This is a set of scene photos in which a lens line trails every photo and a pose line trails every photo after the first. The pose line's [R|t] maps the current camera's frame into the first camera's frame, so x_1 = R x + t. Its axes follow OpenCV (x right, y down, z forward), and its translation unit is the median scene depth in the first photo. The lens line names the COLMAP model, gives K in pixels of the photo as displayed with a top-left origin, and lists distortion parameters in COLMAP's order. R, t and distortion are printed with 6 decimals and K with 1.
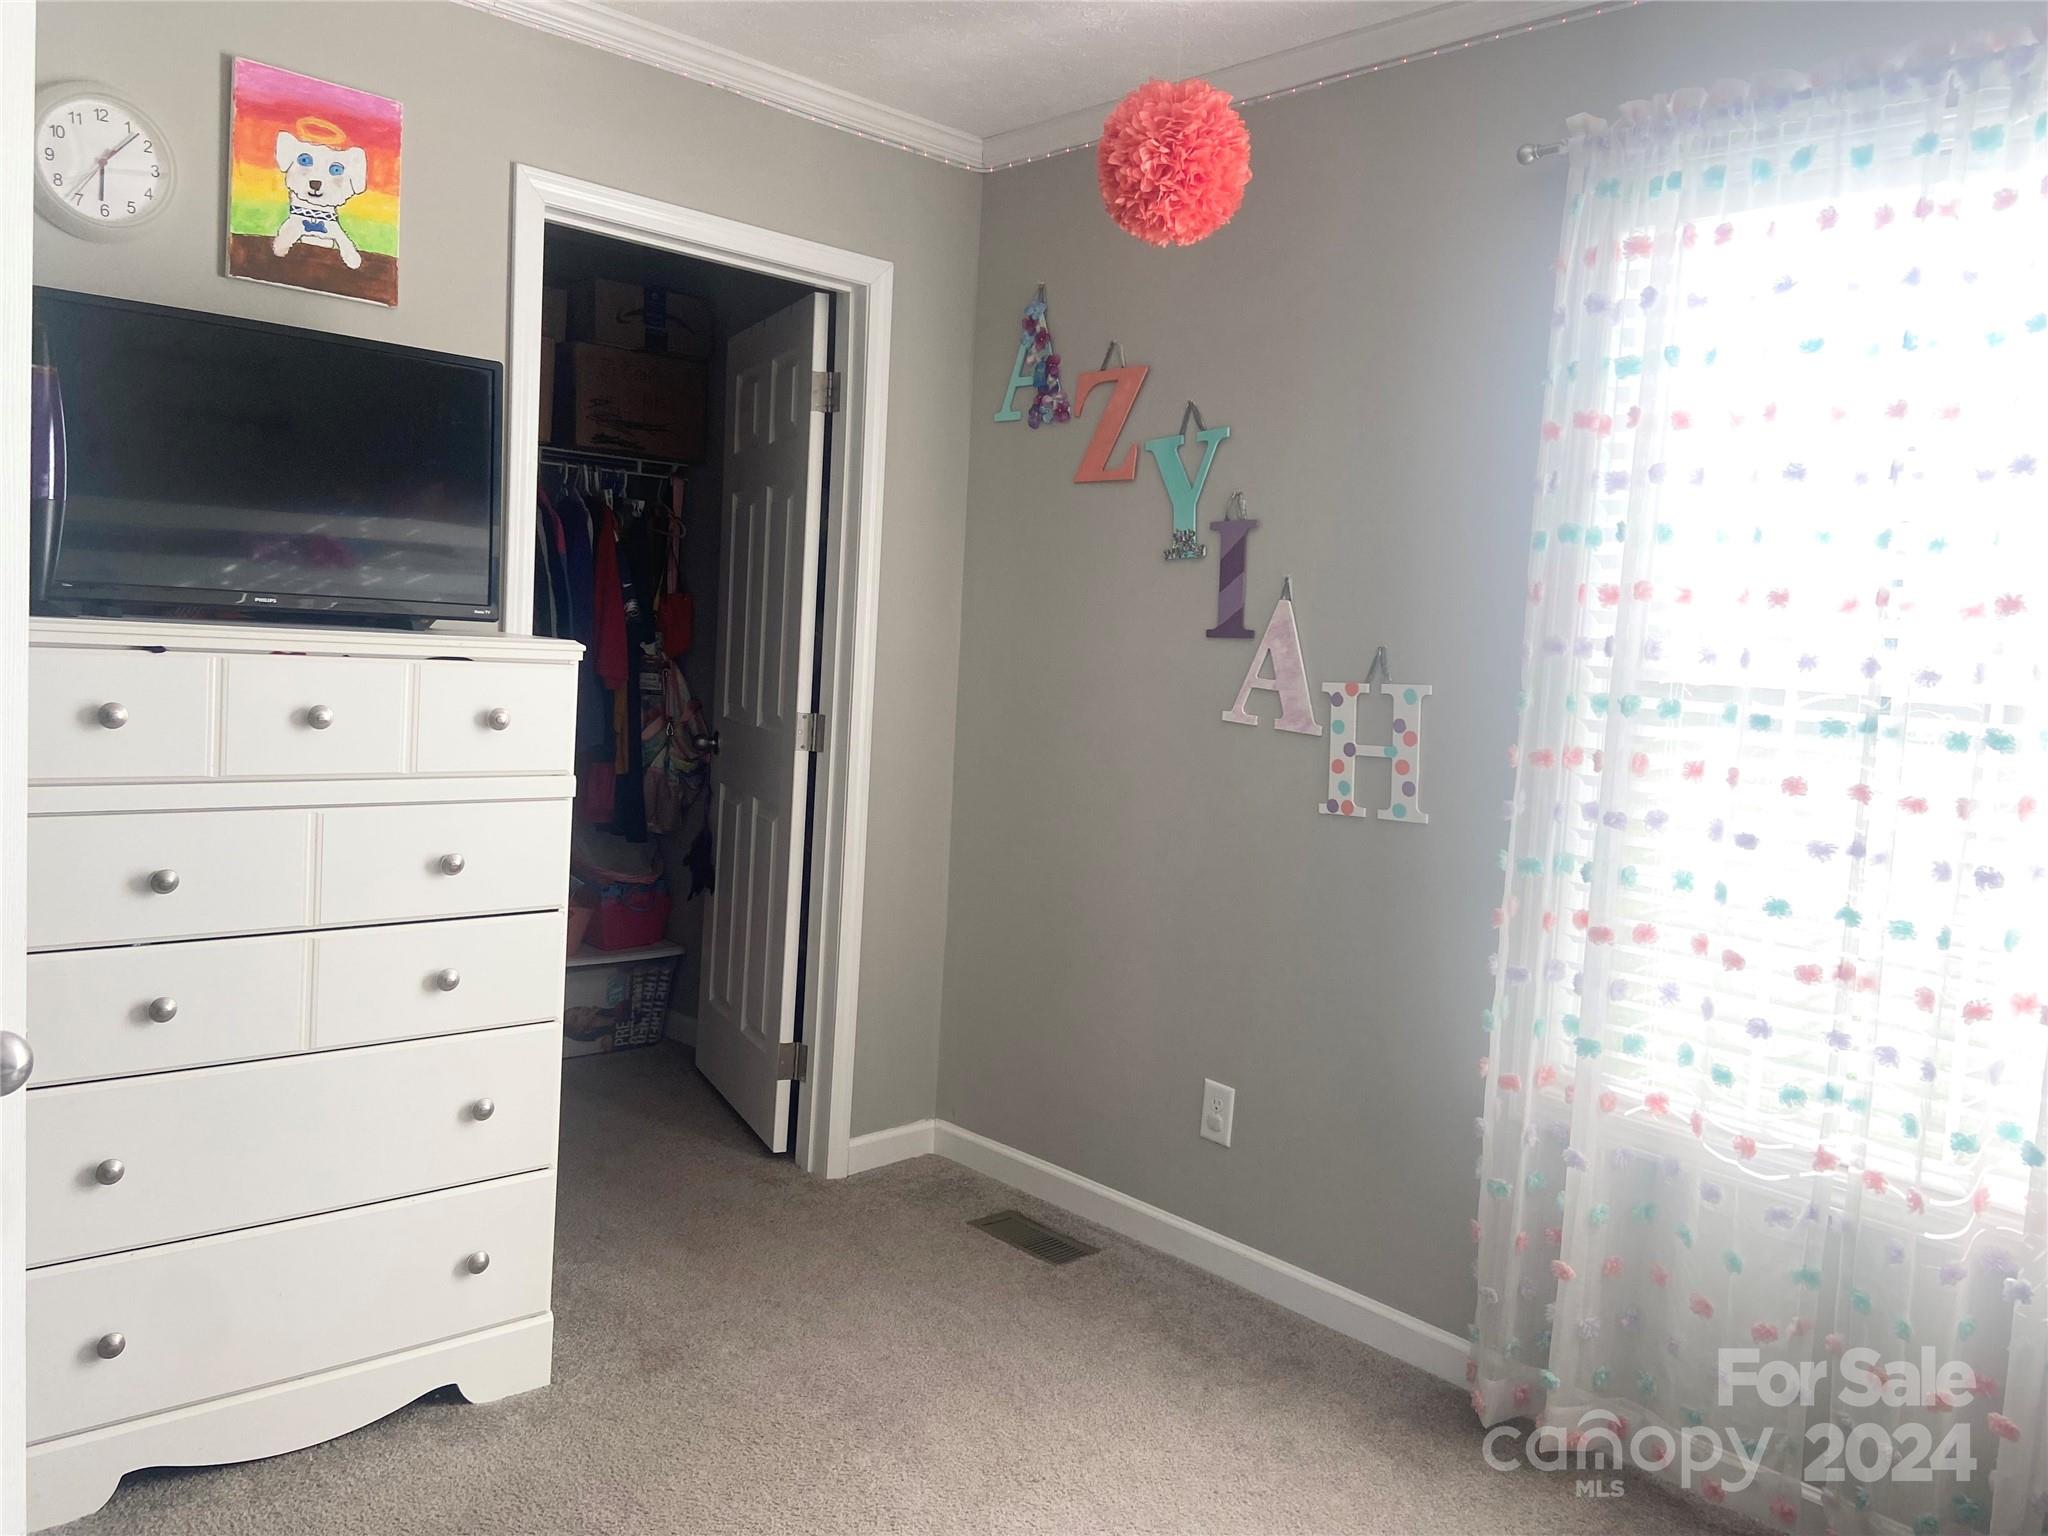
lens RADIAL K [[1563.4, 0, 1022.5], [0, 1563.4, 744.5], [0, 0, 1]] dist [0.139199, -0.176060]
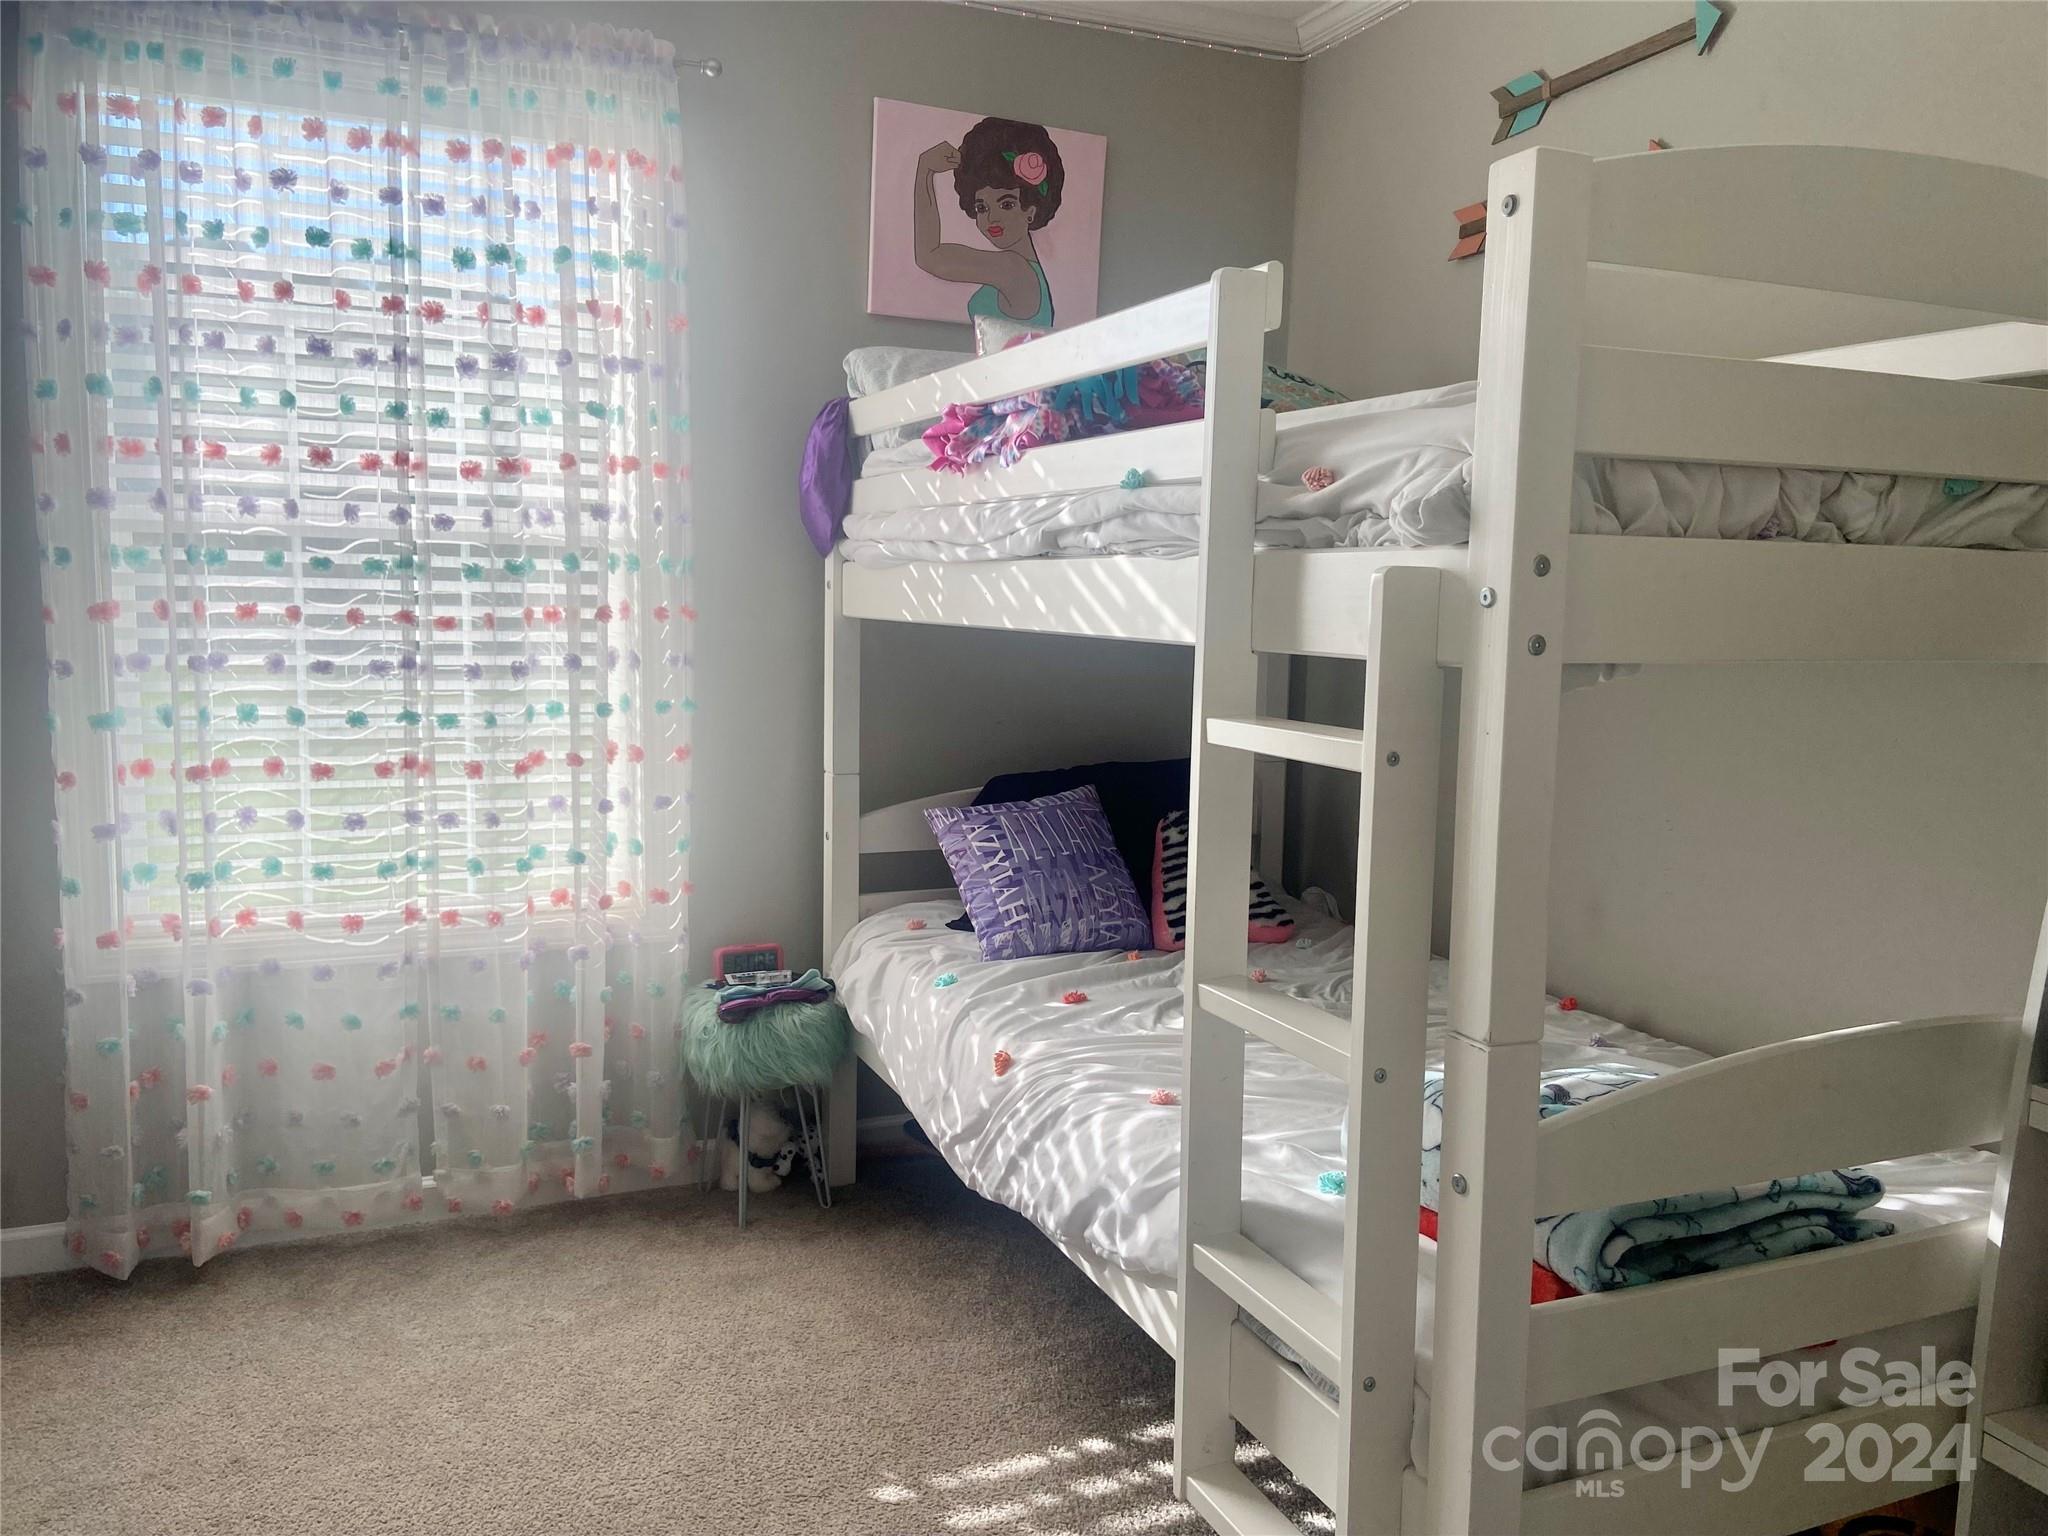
lens RADIAL K [[1563.4, 0, 1022.5], [0, 1563.4, 744.5], [0, 0, 1]] dist [0.139199, -0.176060]
pose [[0.326380, -0.144920, 0.934063, -0.476602], [0.073523, 0.989076, 0.127765, 0.004844], [-0.942375, 0.026975, 0.333470, 0.133528]]
